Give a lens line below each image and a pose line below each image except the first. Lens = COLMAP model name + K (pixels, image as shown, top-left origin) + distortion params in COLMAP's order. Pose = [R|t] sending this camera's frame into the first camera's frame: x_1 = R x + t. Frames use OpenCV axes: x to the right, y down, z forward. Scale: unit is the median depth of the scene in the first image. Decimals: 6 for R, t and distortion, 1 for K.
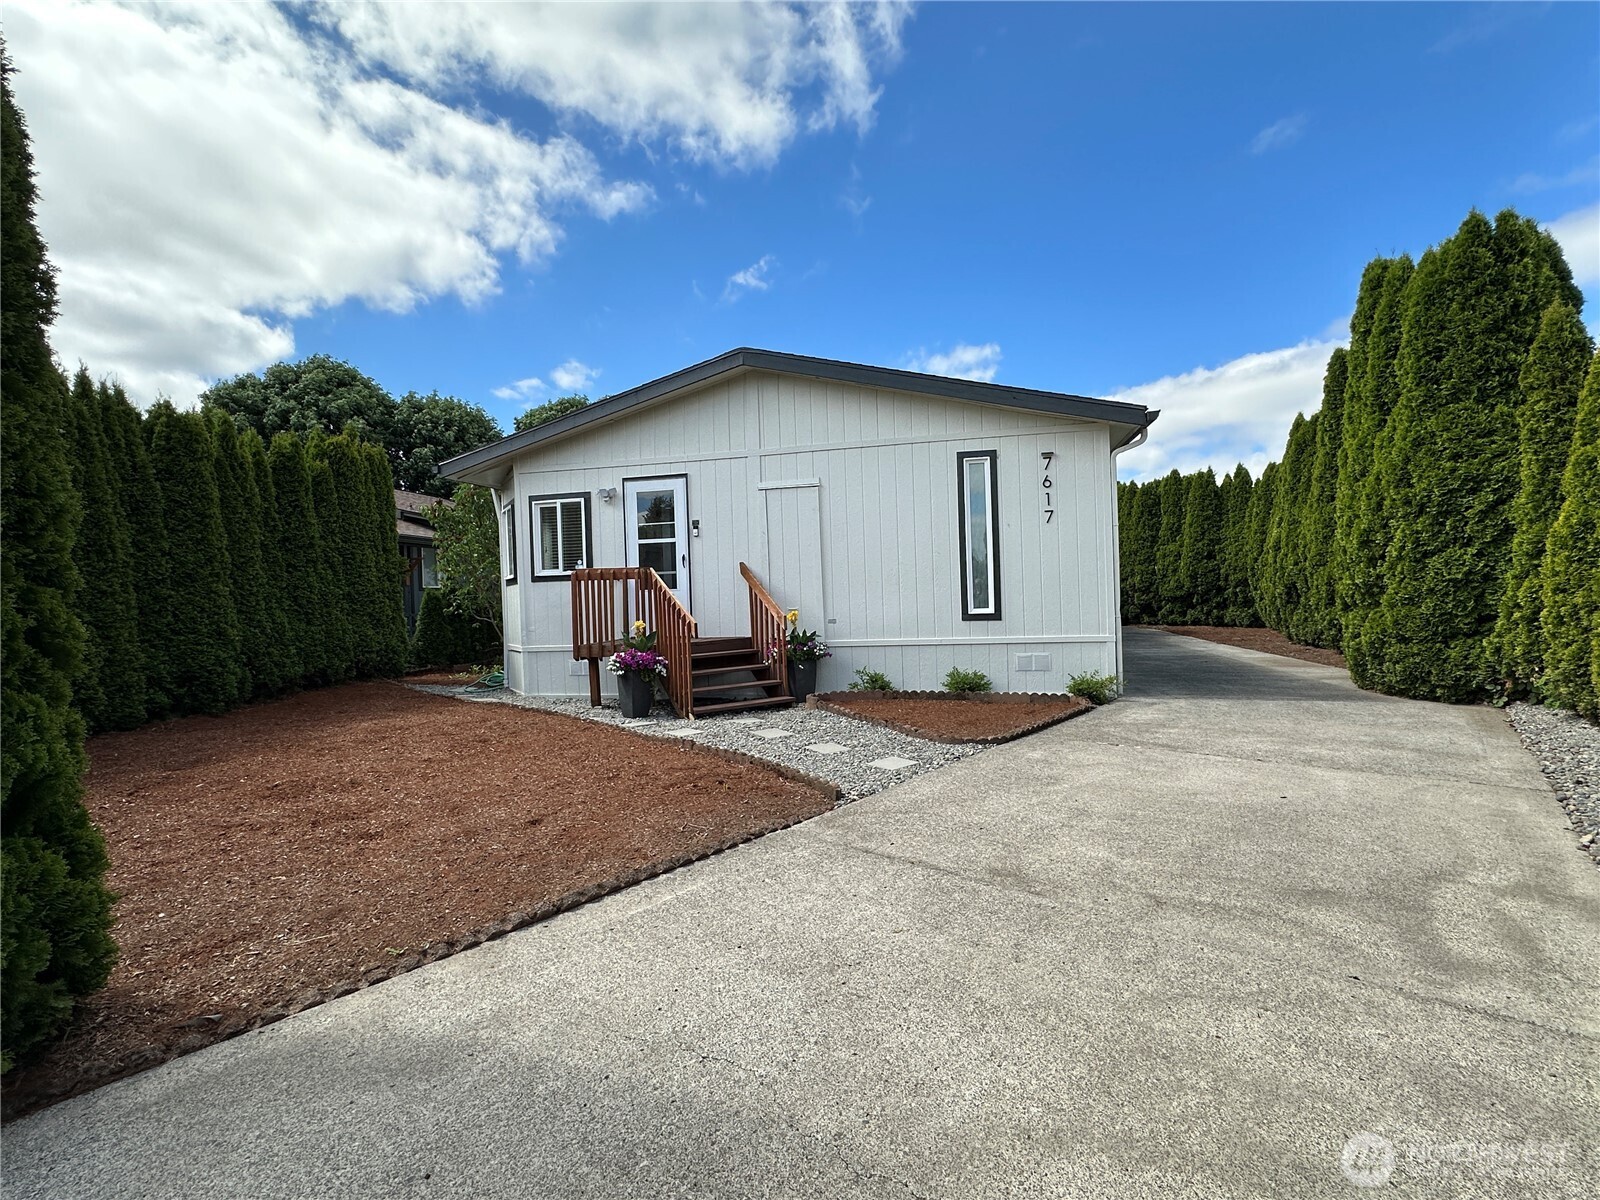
lens RADIAL K [[738.4, 0, 798.4], [0, 738.4, 601.2], [0, 0, 1]] dist [-0.005048, 0.002460]
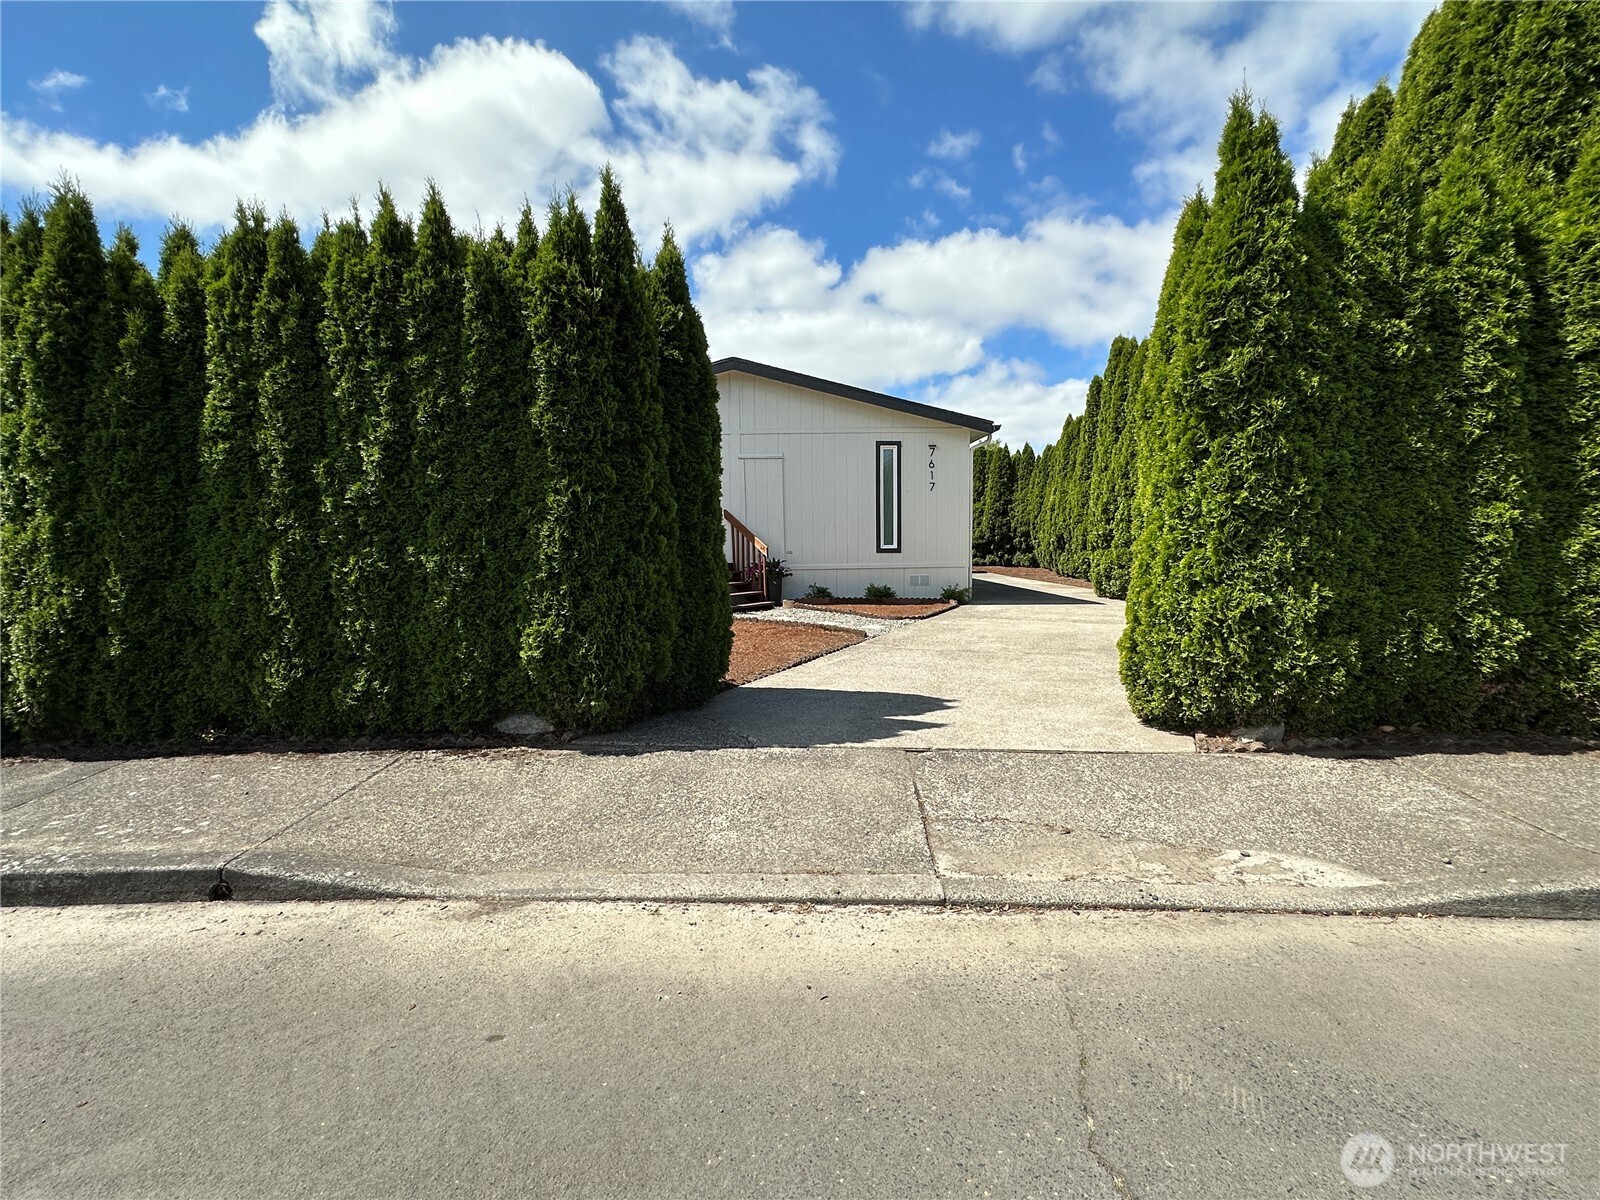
lens RADIAL K [[738.4, 0, 801.4], [0, 738.4, 600.8], [0, 0, 1]] dist [-0.005048, 0.002460]
pose [[0.964643, -0.001207, 0.263558, -0.320934], [-0.017897, 0.997382, 0.070070, 0.020425], [-0.262952, -0.072309, 0.962095, -0.423074]]
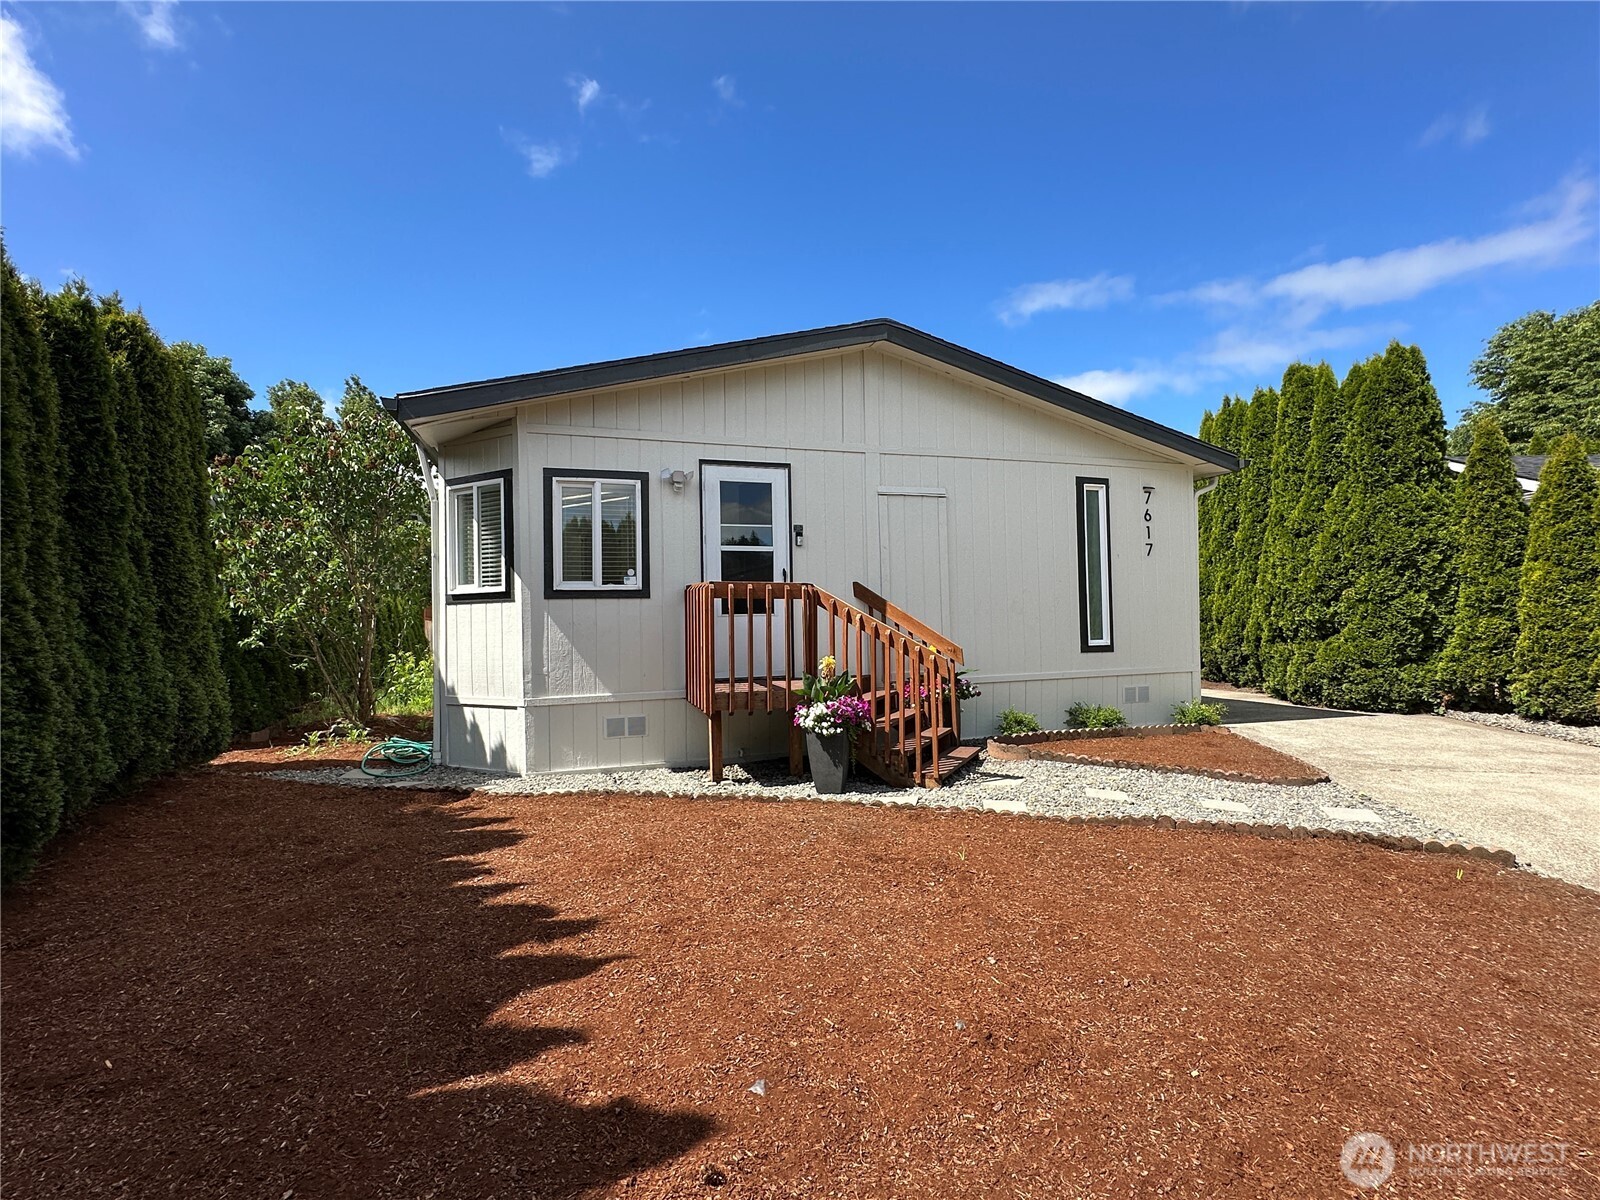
lens RADIAL K [[738.4, 0, 802.5], [0, 738.4, 599.0], [0, 0, 1]] dist [-0.005048, 0.002460]
pose [[0.854628, 0.028581, 0.518453, -0.564162], [-0.007157, 0.999038, -0.043276, 0.000953], [-0.519191, 0.033274, 0.854010, 0.361307]]
